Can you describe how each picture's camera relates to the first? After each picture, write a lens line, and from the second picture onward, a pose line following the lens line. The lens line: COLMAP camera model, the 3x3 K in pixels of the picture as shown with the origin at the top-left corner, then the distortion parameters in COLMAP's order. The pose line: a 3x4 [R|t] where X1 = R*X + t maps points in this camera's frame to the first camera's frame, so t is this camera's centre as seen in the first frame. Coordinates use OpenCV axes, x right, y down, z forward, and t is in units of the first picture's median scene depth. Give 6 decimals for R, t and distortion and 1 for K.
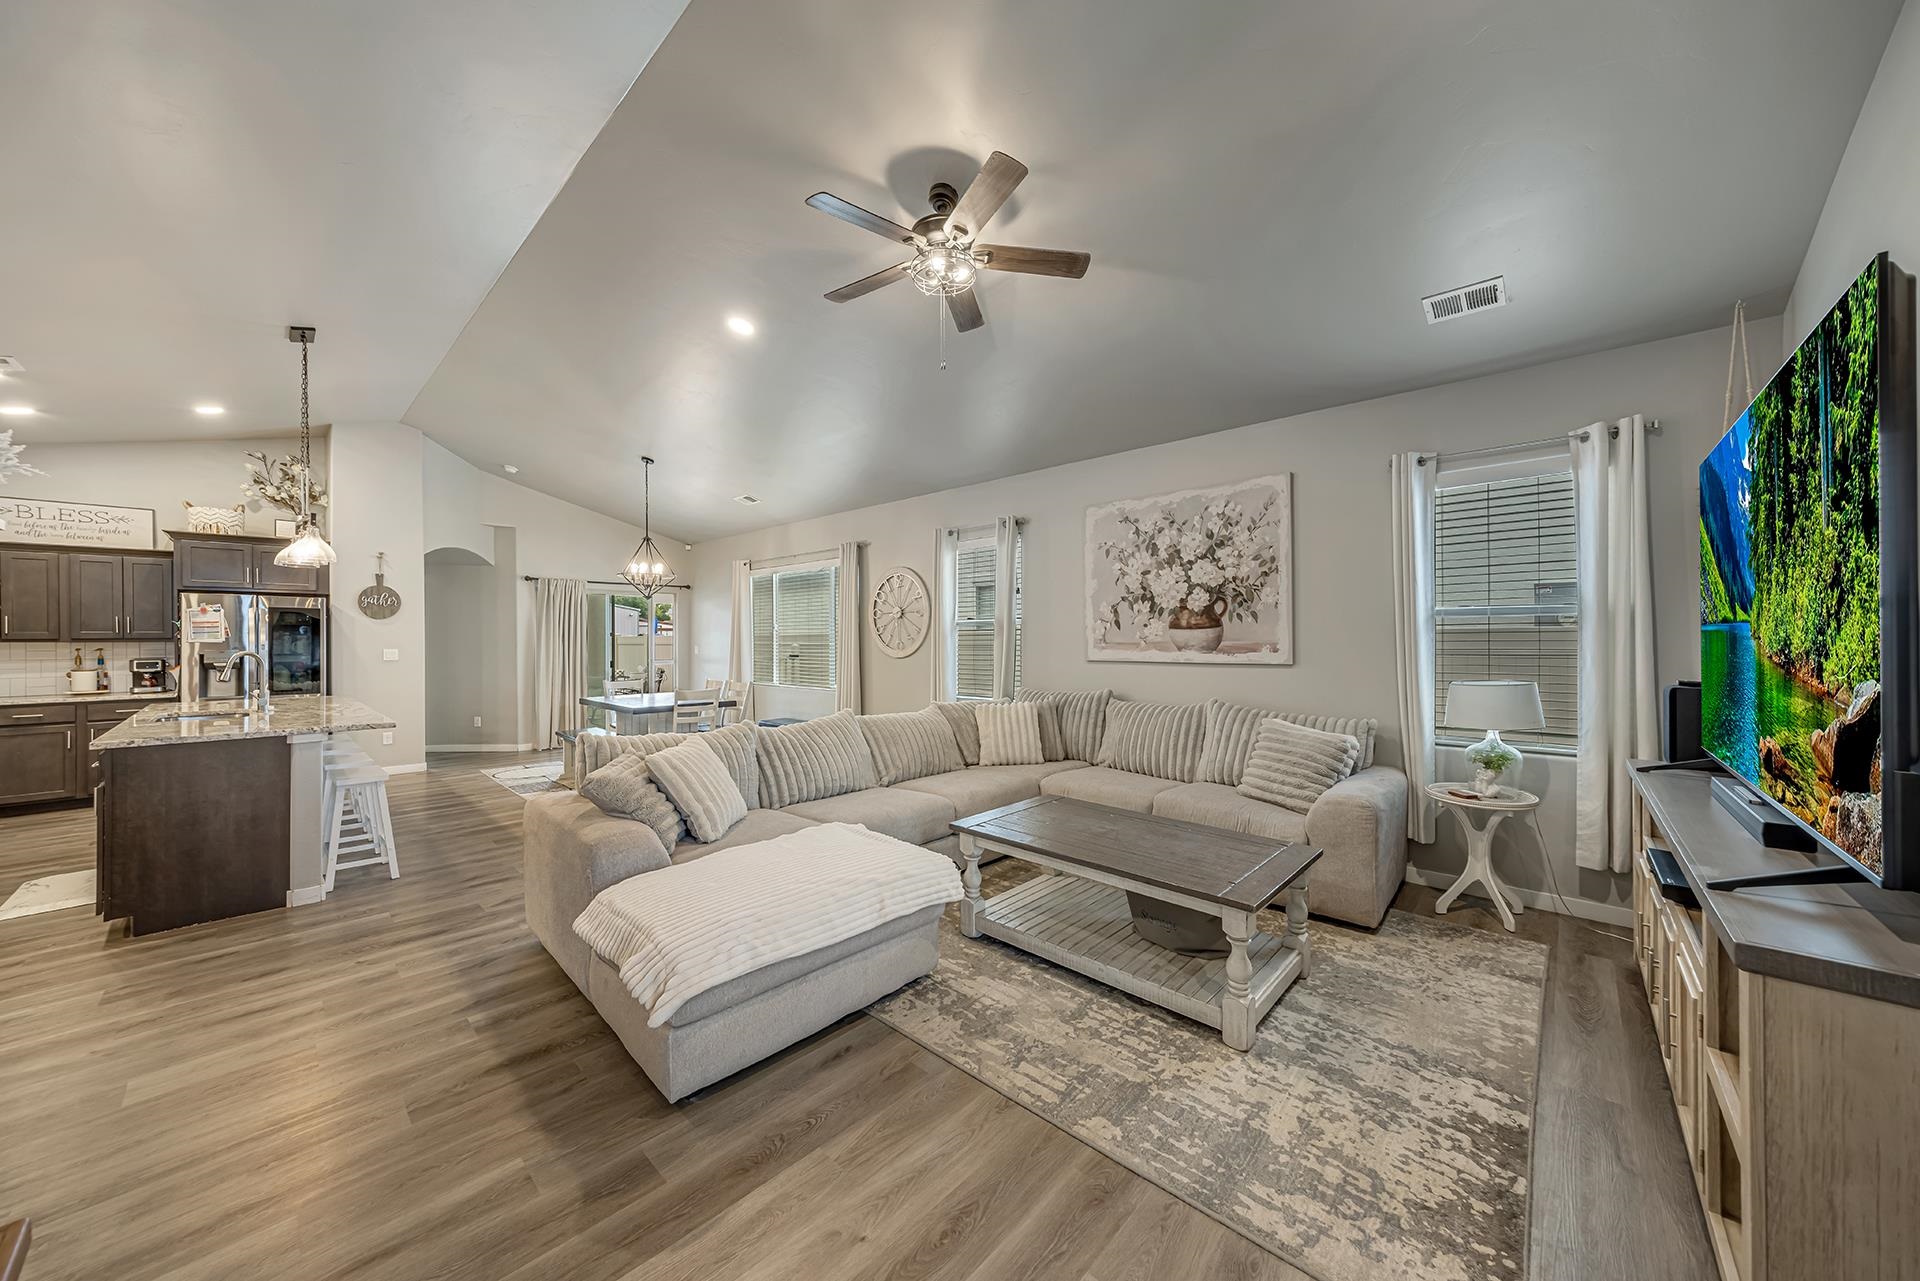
lens RADIAL K [[655.5, 0, 945.1], [0, 655.5, 640.1], [0, 0, 1]] dist [-0.009607, -0.000914]
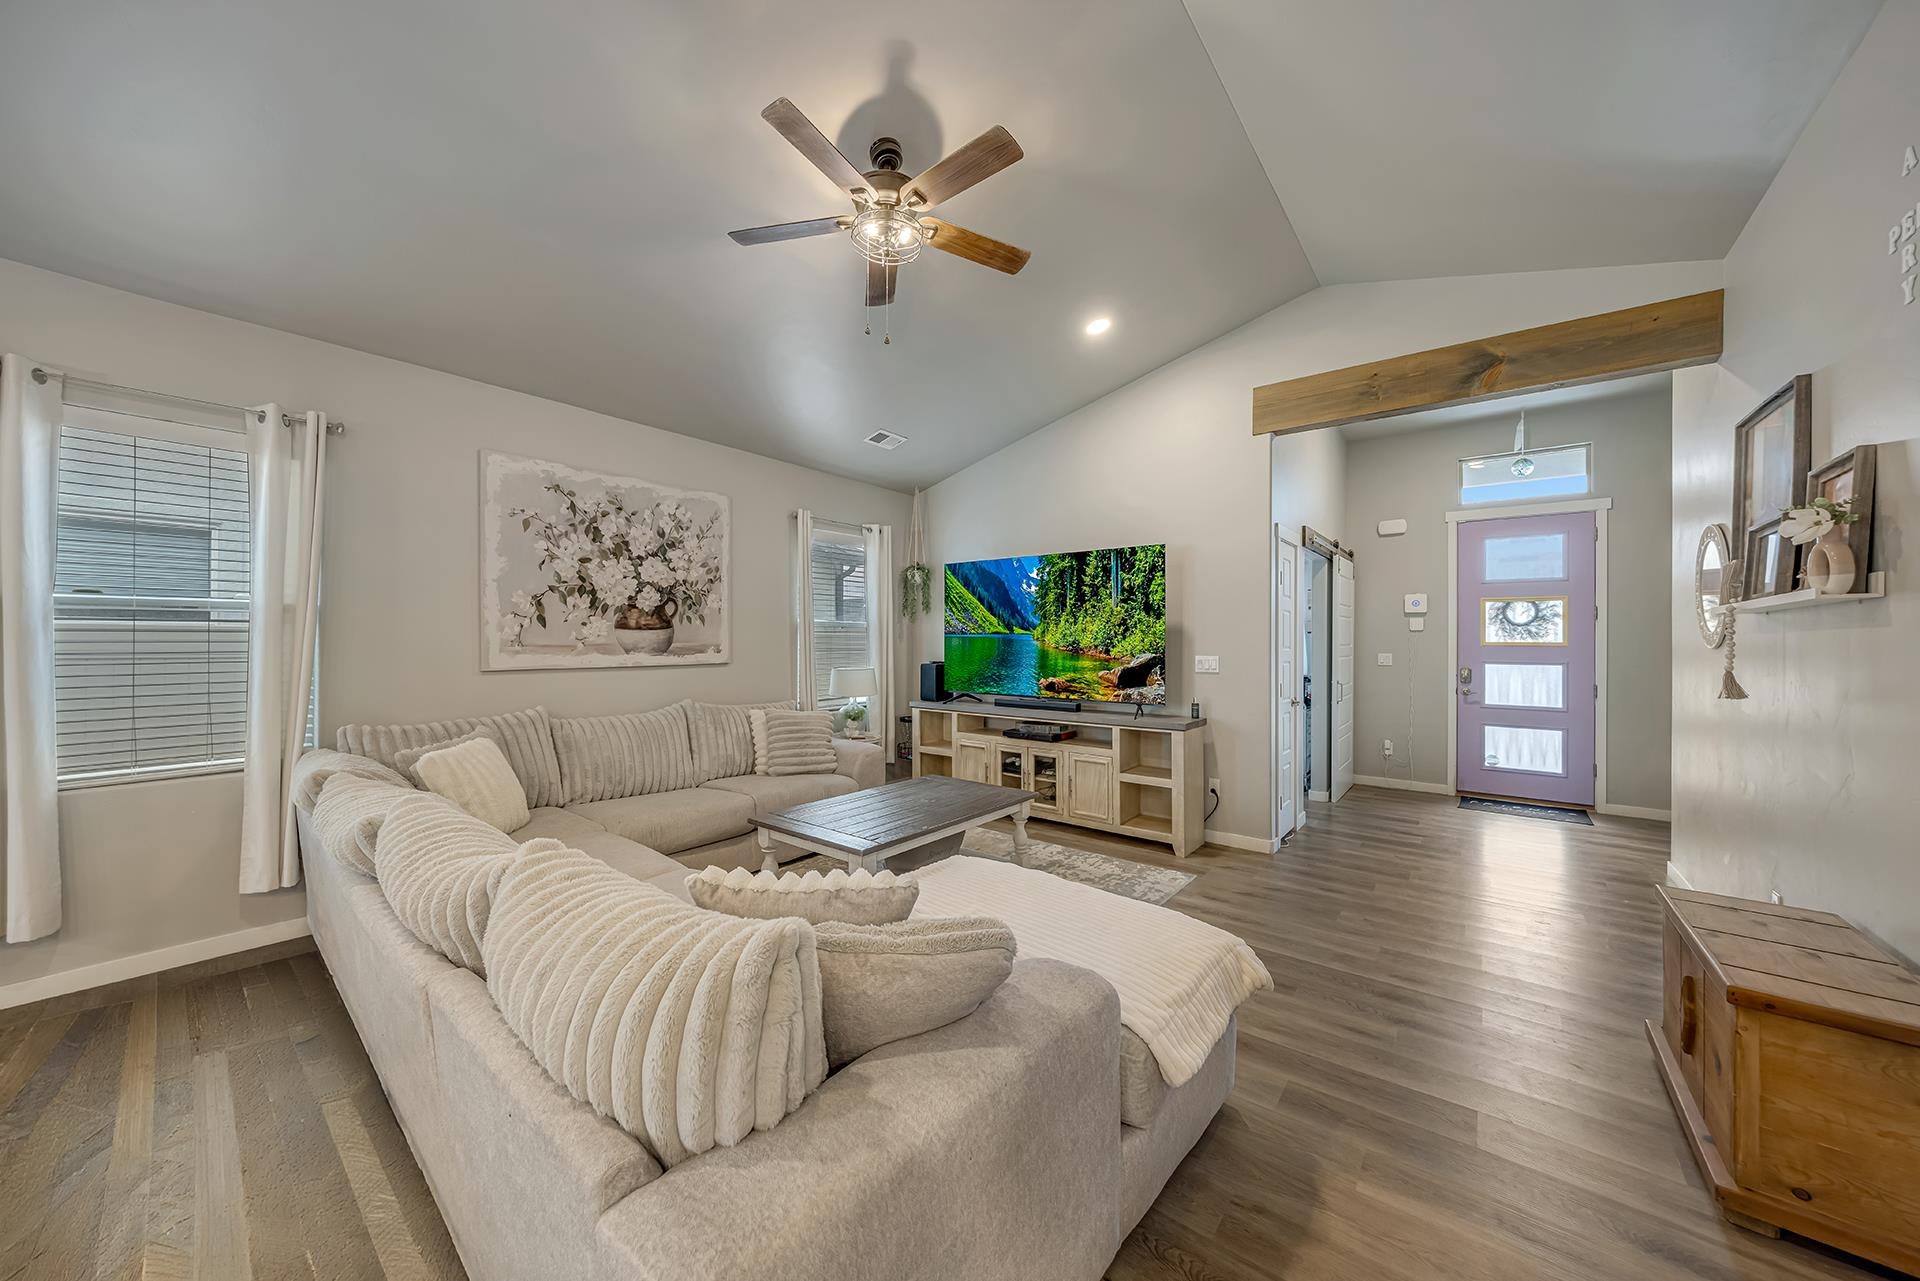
lens RADIAL K [[655.5, 0, 960.6], [0, 655.5, 645.5], [0, 0, 1]] dist [-0.009607, -0.000914]
pose [[-0.082908, 0.001375, 0.996556, -0.580194], [0.001928, 0.999997, -0.001219, 0.007256], [-0.996555, 0.001820, -0.082910, 0.620348]]
